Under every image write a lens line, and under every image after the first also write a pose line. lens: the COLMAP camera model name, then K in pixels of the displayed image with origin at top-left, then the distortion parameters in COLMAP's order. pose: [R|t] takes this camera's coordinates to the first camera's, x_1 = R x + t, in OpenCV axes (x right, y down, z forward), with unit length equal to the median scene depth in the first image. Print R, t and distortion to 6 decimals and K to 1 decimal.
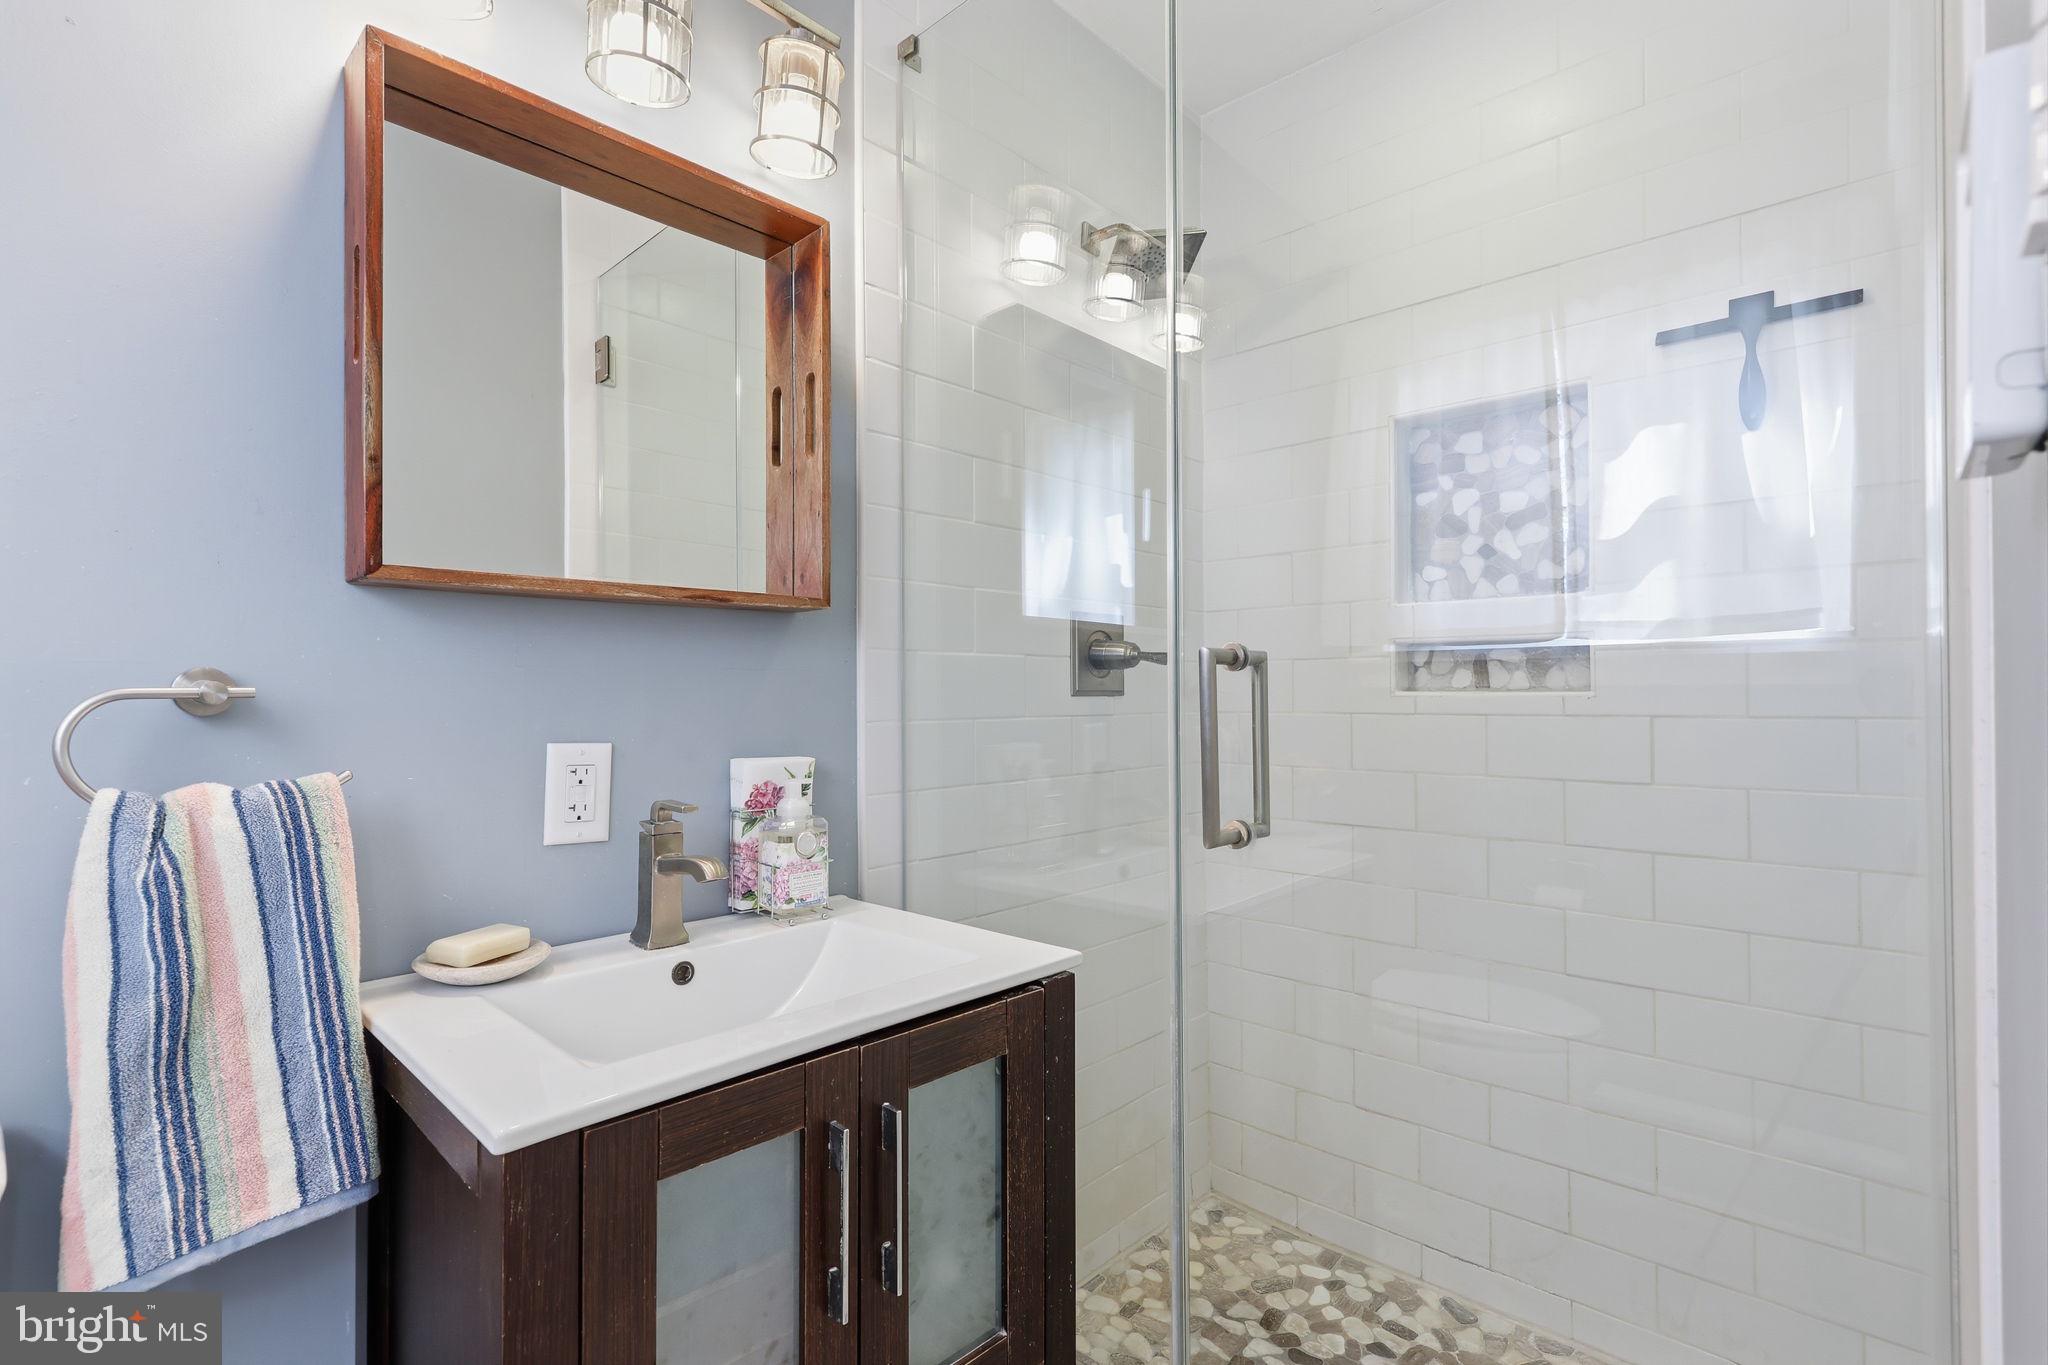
lens RADIAL K [[941.6, 0, 1024.5], [0, 941.6, 687.8], [0, 0, 1]] dist [-0.000936, 0.000633]
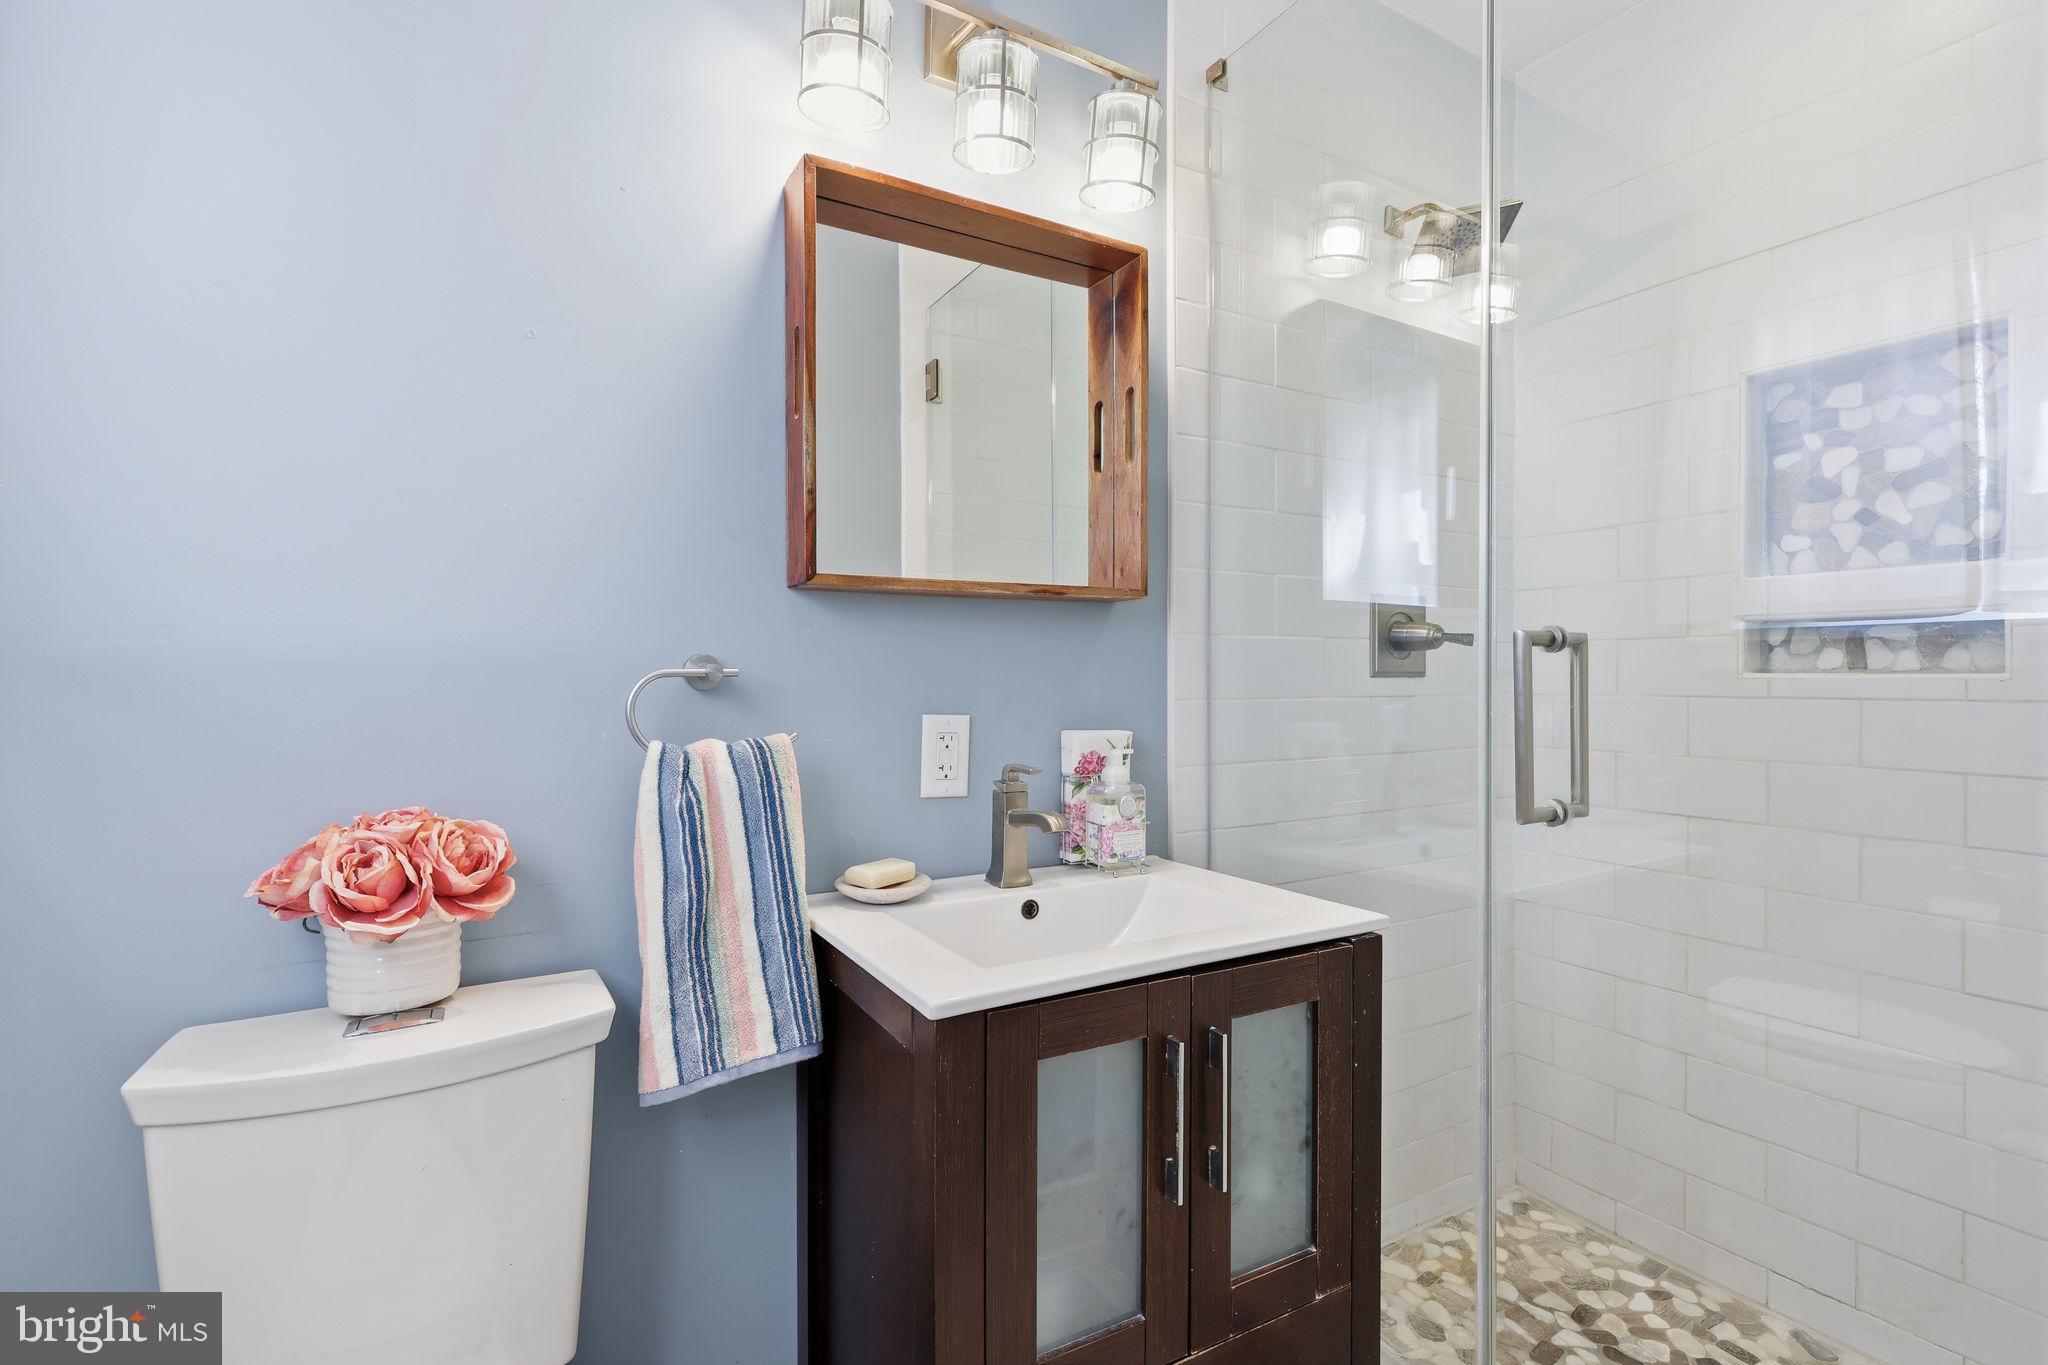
lens RADIAL K [[941.6, 0, 1024.5], [0, 941.6, 687.8], [0, 0, 1]] dist [-0.000936, 0.000633]
pose [[0.959417, 0.005790, -0.281933, -0.031960], [-0.000084, 0.999795, 0.020244, -0.000372], [0.281992, -0.019399, 0.959221, -0.120942]]
